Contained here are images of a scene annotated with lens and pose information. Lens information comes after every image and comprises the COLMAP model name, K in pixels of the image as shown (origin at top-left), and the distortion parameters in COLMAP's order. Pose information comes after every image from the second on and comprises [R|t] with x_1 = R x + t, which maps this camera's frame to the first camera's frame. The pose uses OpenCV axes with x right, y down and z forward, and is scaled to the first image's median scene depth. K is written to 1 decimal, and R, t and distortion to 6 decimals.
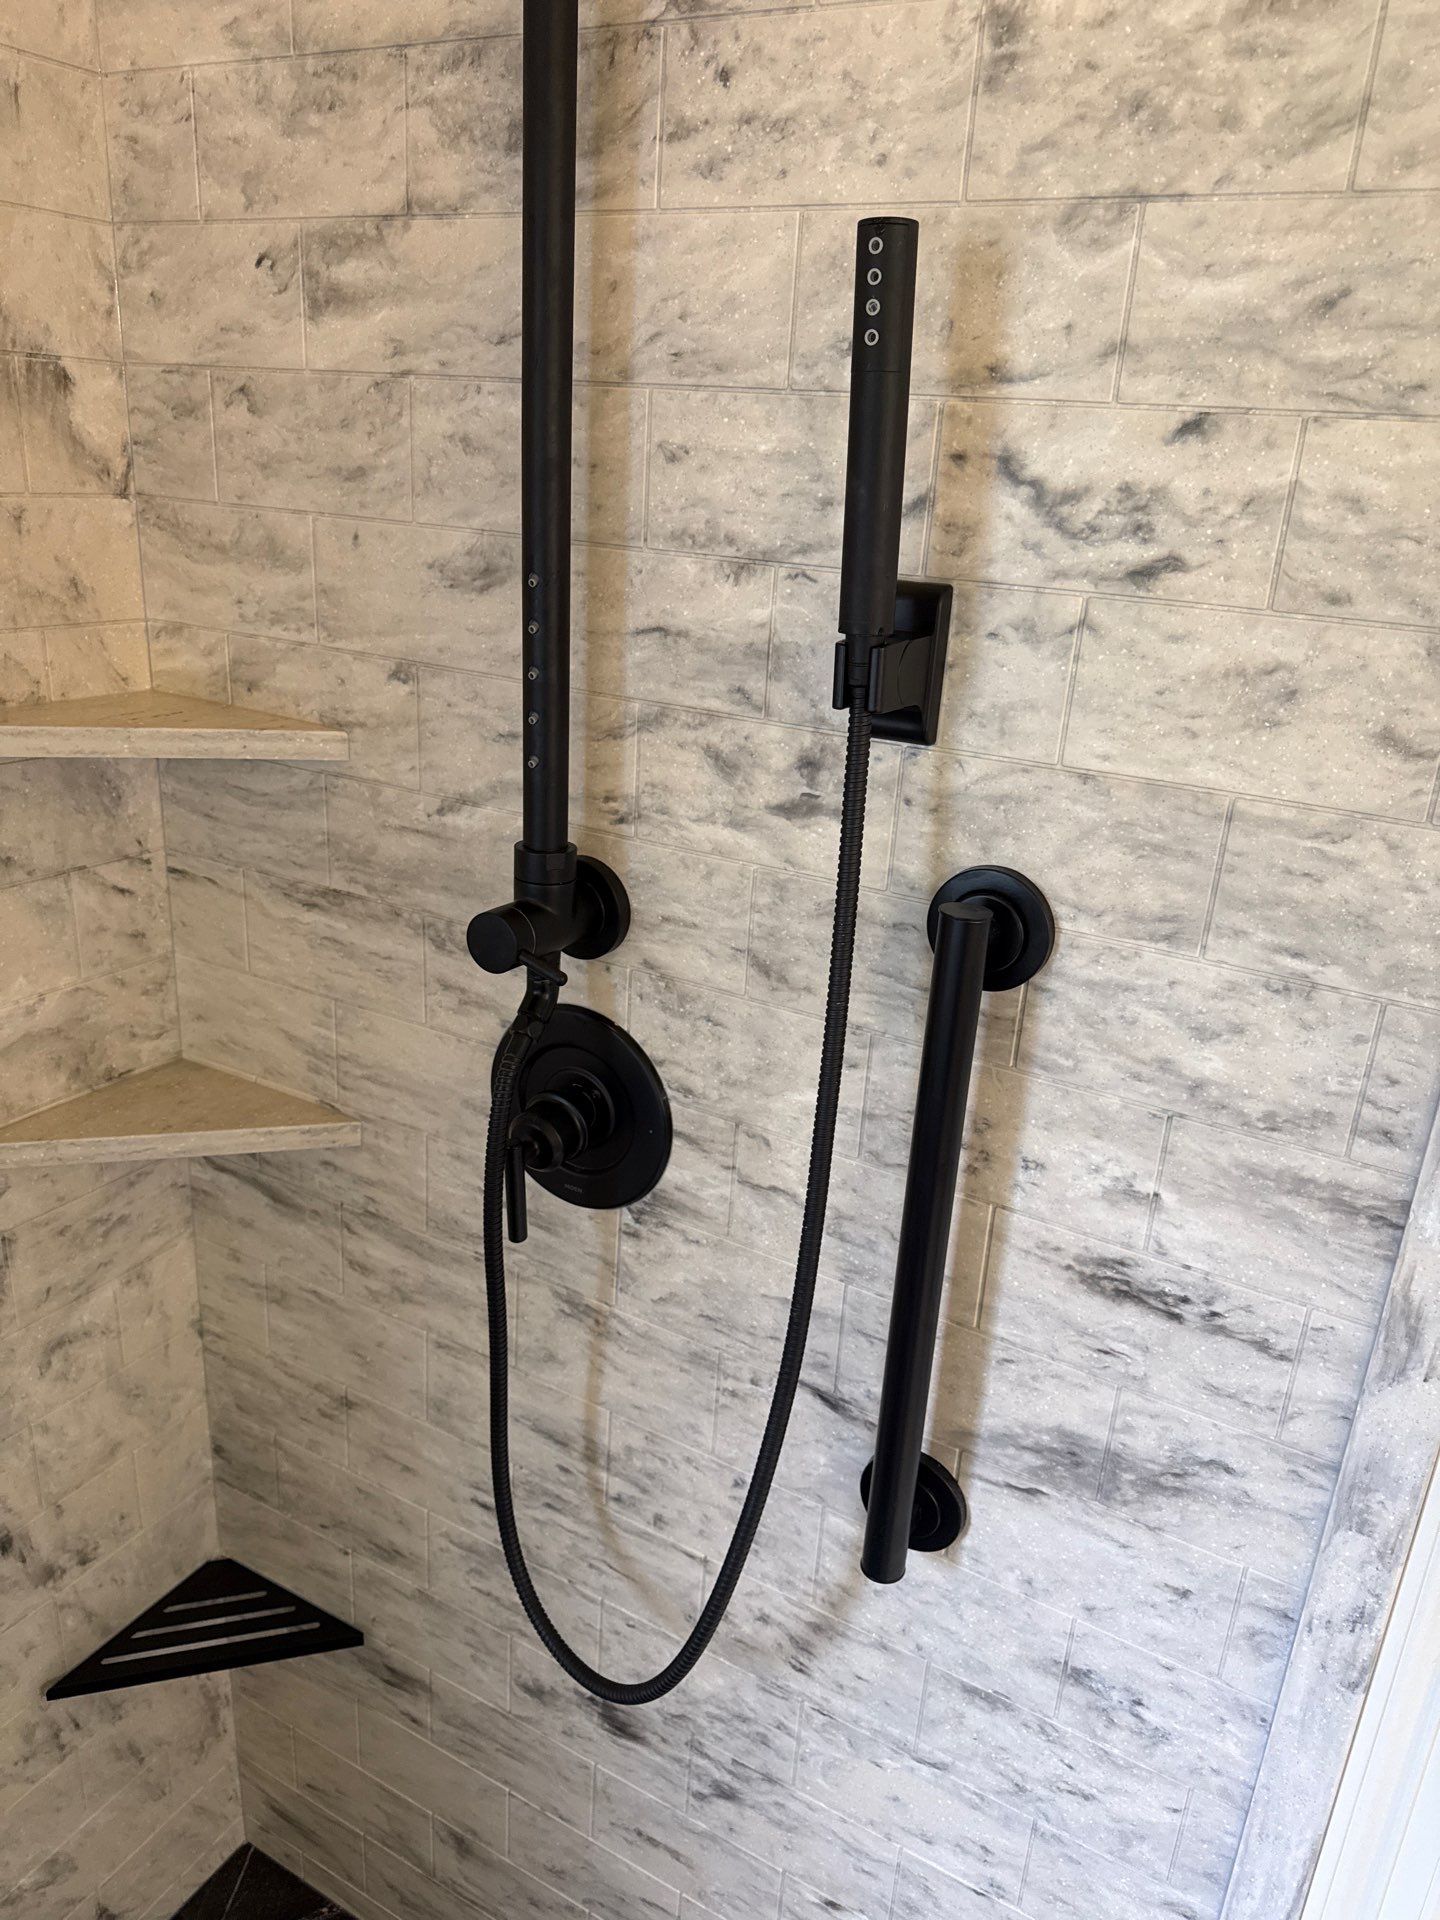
lens RADIAL K [[1360.0, 0, 740.8], [0, 1360.0, 963.4], [0, 0, 1]] dist [0.026352, -0.036213]
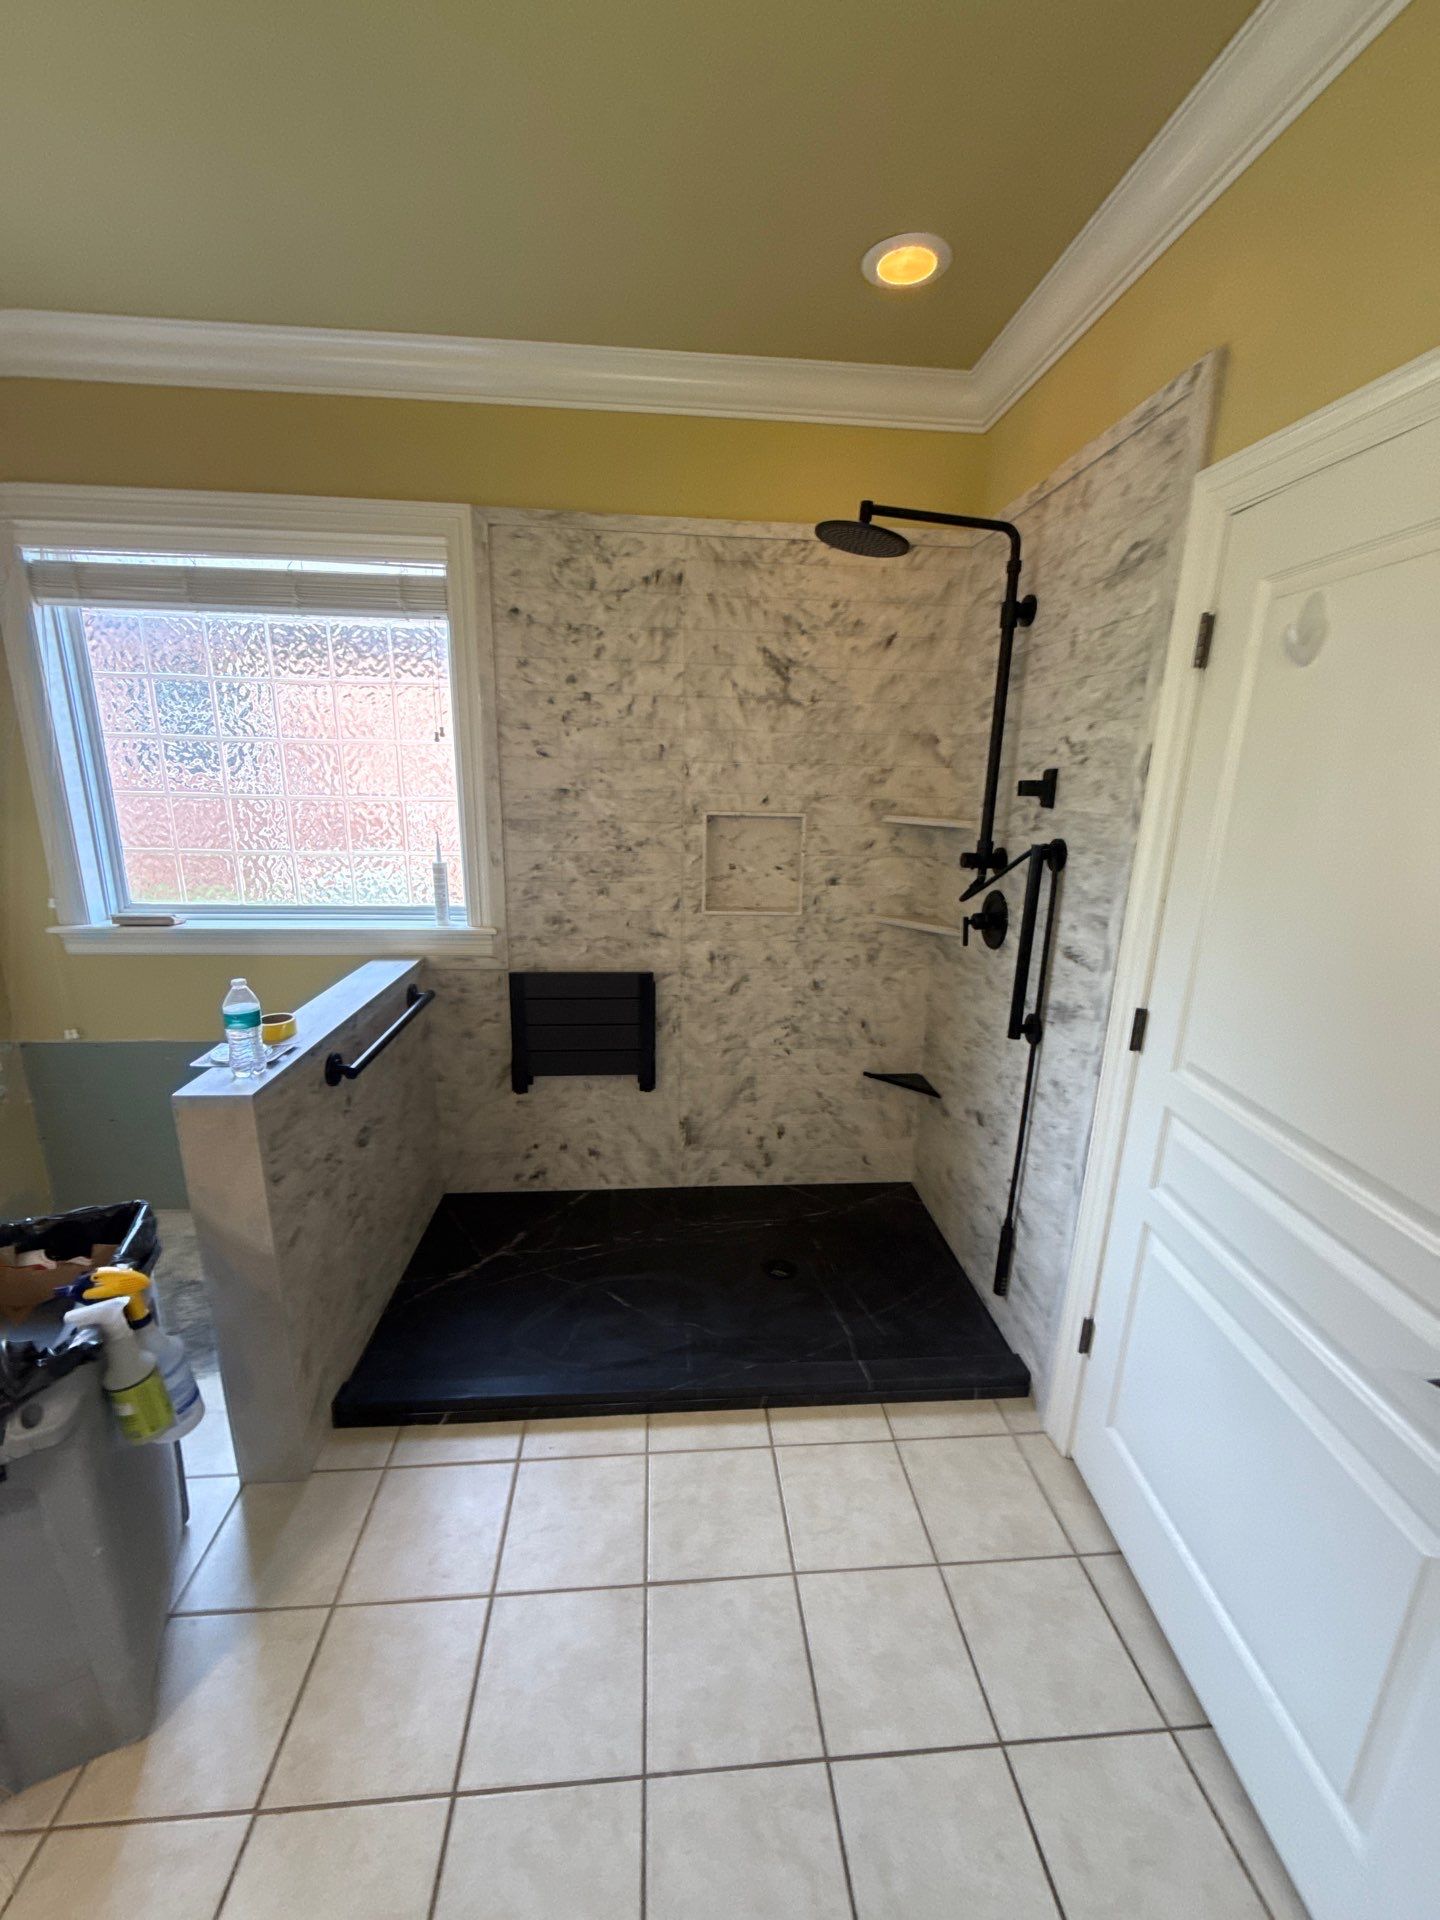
lens RADIAL K [[767.1, 0, 720.6], [0, 767.1, 959.7], [0, 0, 1]] dist [0.001999, -0.001042]
pose [[0.545478, 0.152759, -0.824087, 1.226326], [-0.277227, 0.960789, -0.005403, 0.436542], [0.790948, 0.231406, 0.566438, -0.749501]]
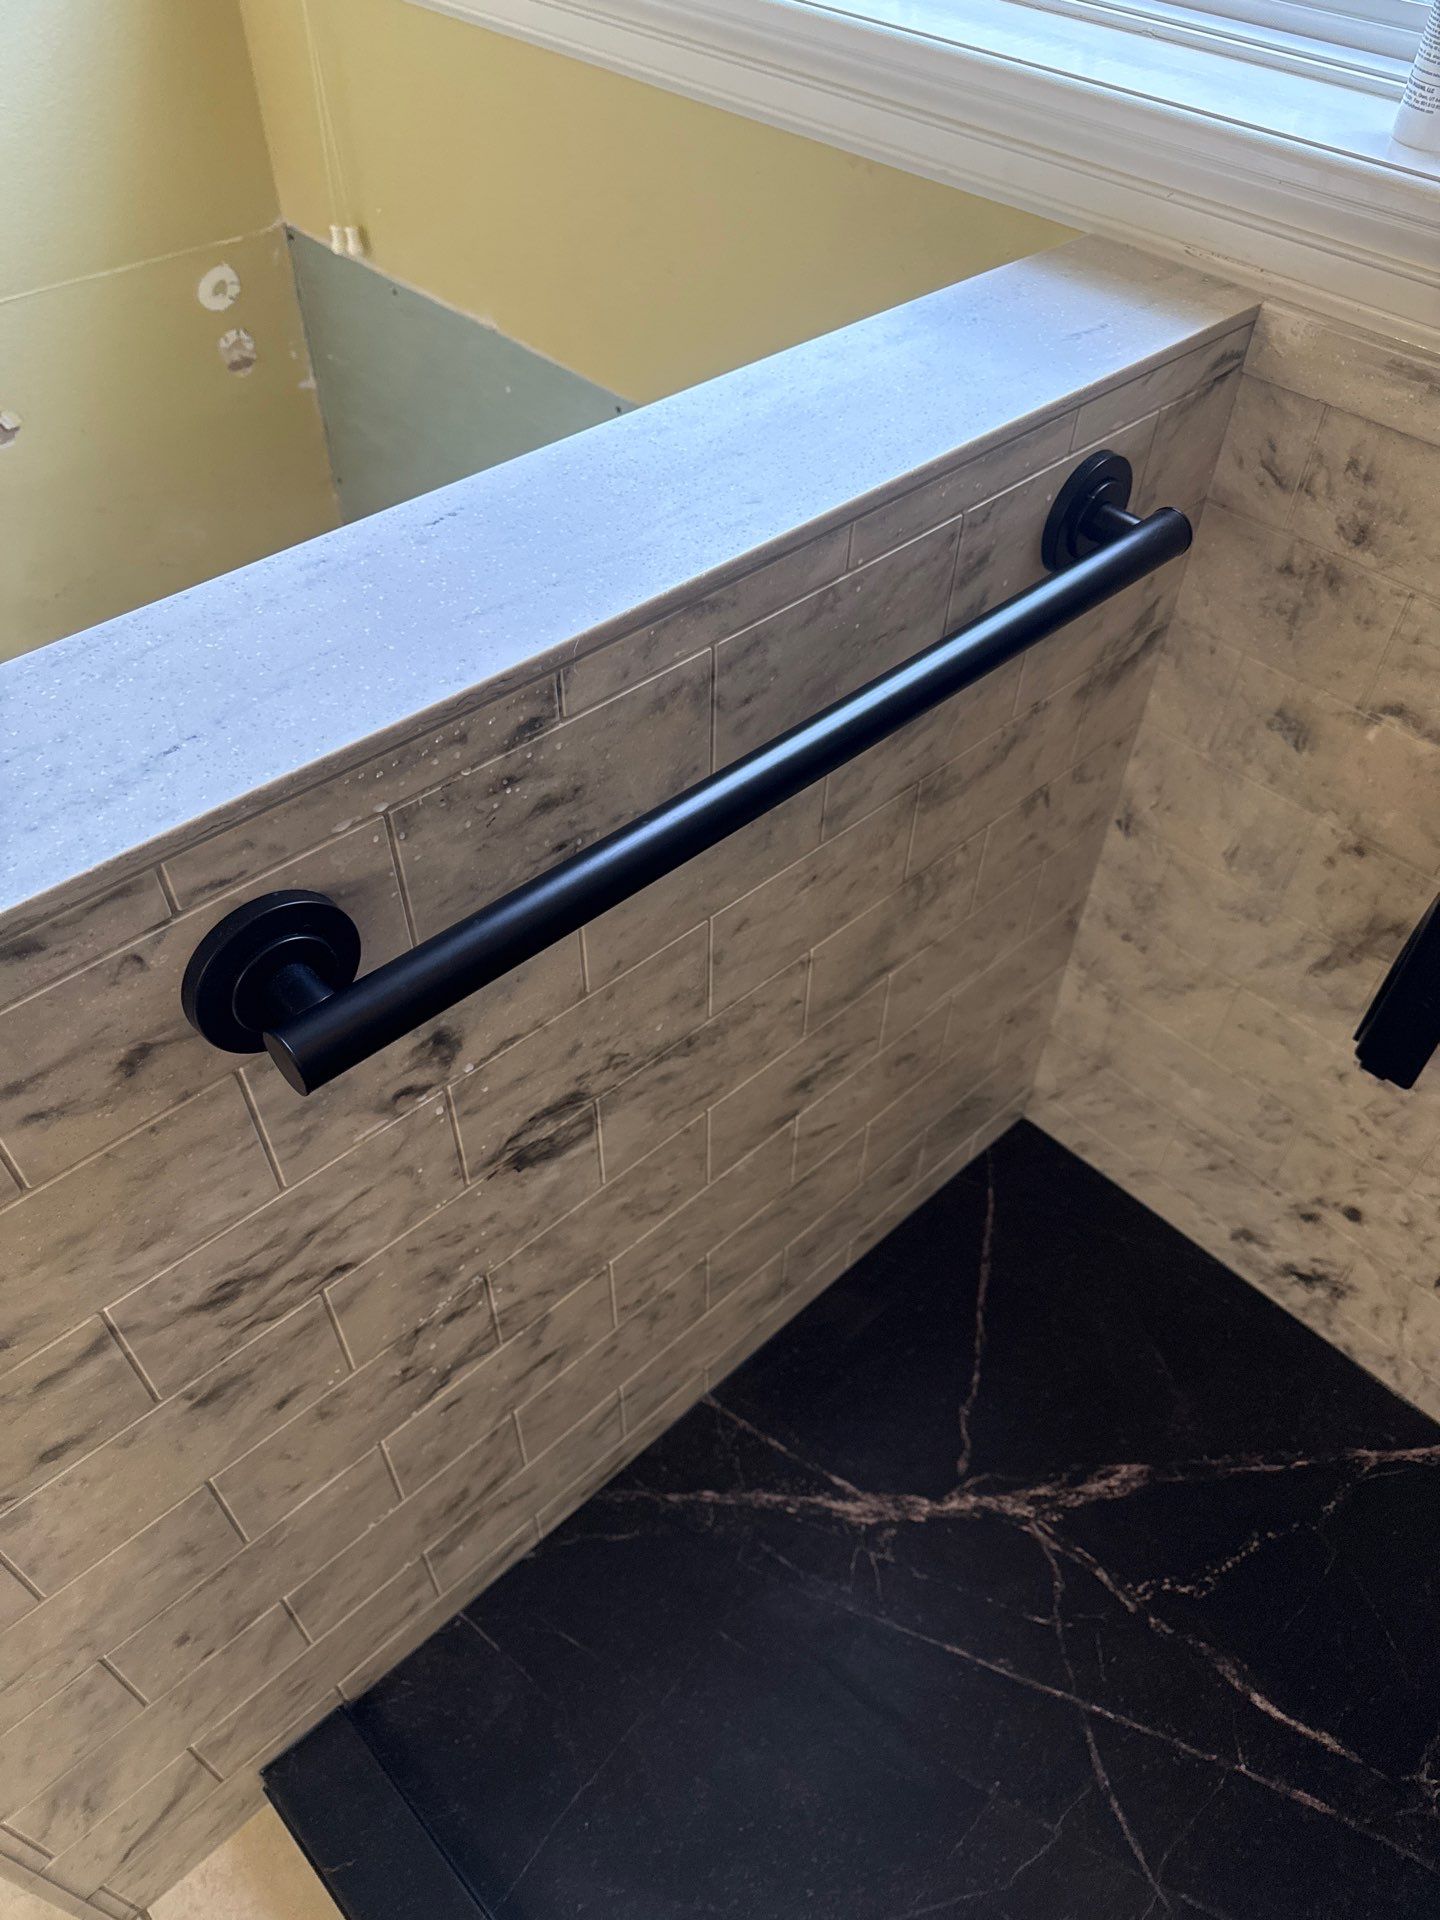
lens RADIAL K [[1367.9, 0, 718.7], [0, 1367.9, 959.8], [0, 0, 1]] dist [0.002614, -0.013255]
pose [[-0.302020, 0.647014, -0.700112, -0.338136], [-0.366063, 0.599391, 0.711848, 0.436687], [0.880217, 0.471278, 0.055820, -0.264546]]
